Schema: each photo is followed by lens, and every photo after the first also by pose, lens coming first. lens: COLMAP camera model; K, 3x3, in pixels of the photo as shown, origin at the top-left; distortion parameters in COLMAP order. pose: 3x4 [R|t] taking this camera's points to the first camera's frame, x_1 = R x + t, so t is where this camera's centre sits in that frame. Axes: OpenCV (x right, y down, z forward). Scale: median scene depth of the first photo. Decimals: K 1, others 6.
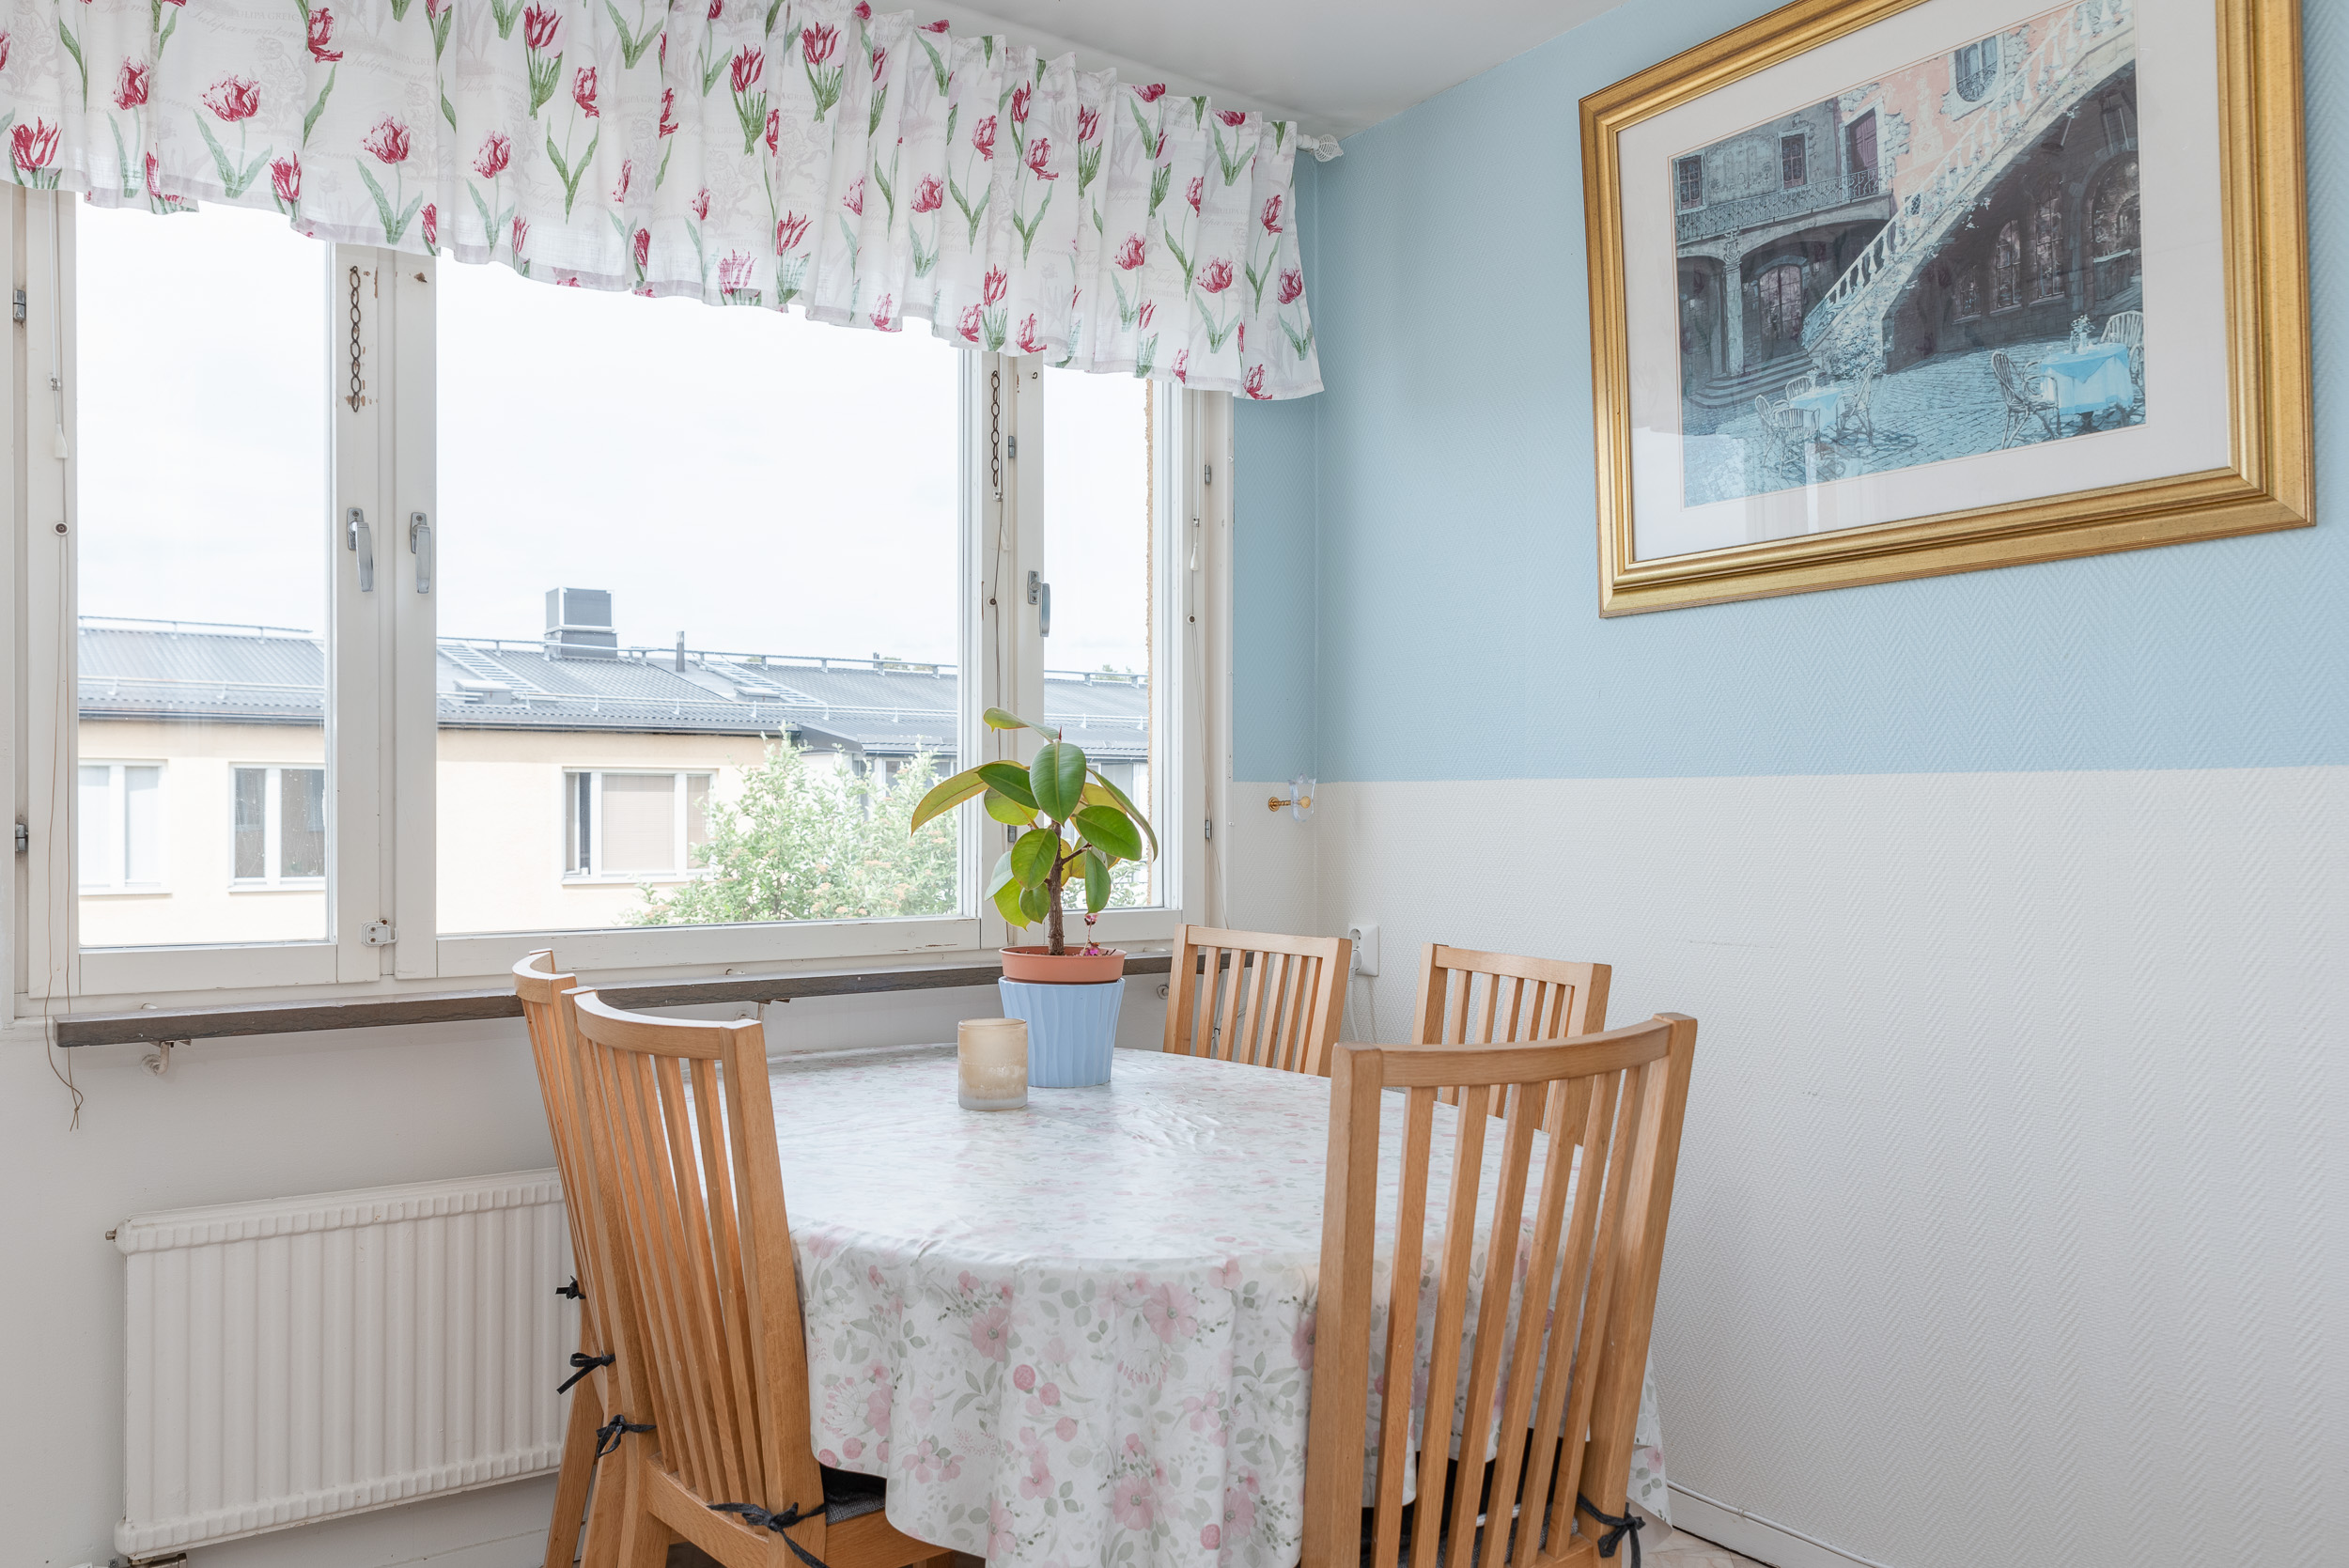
lens RADIAL K [[1875.5, 0, 1294.7], [0, 1875.5, 820.3], [0, 0, 1]] dist [0.001768, 0.002354]
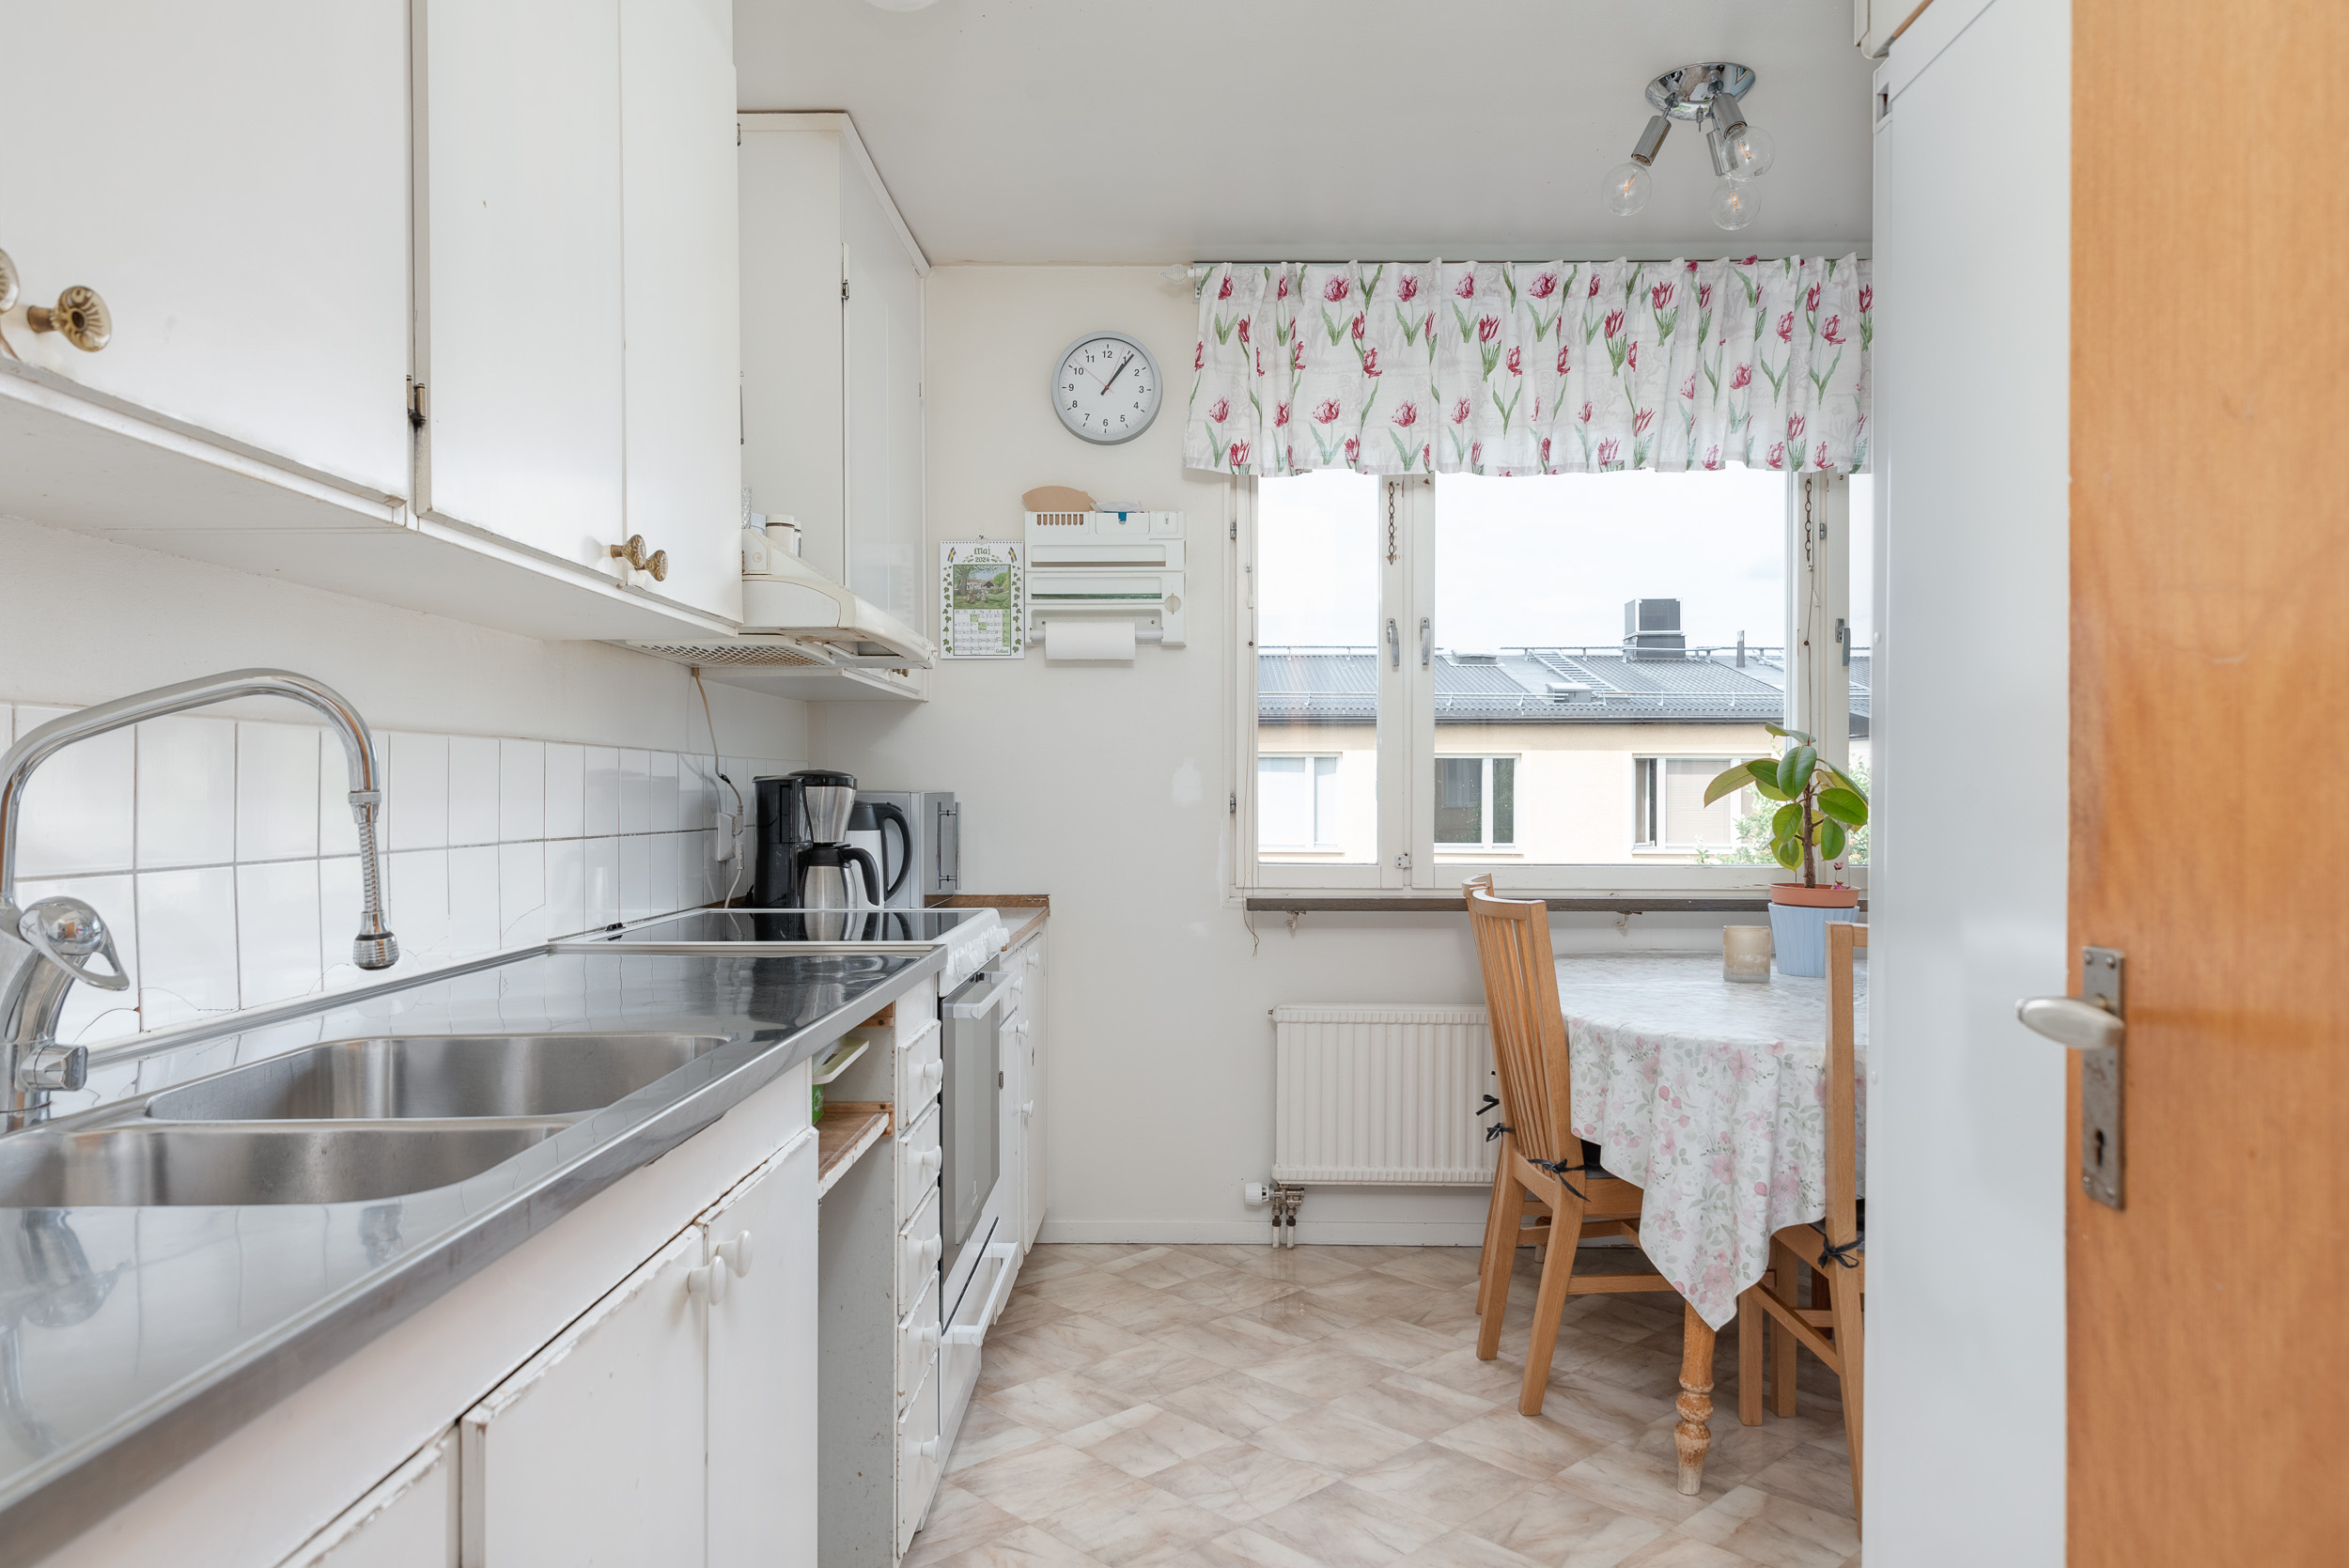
lens RADIAL K [[1875.5, 0, 1294.7], [0, 1875.5, 820.3], [0, 0, 1]] dist [0.001768, 0.002354]
pose [[0.838674, 0.009835, -0.544546, 0.375941], [-0.004387, 0.999927, 0.011302, 0.003007], [0.544617, -0.007090, 0.838655, -0.515513]]
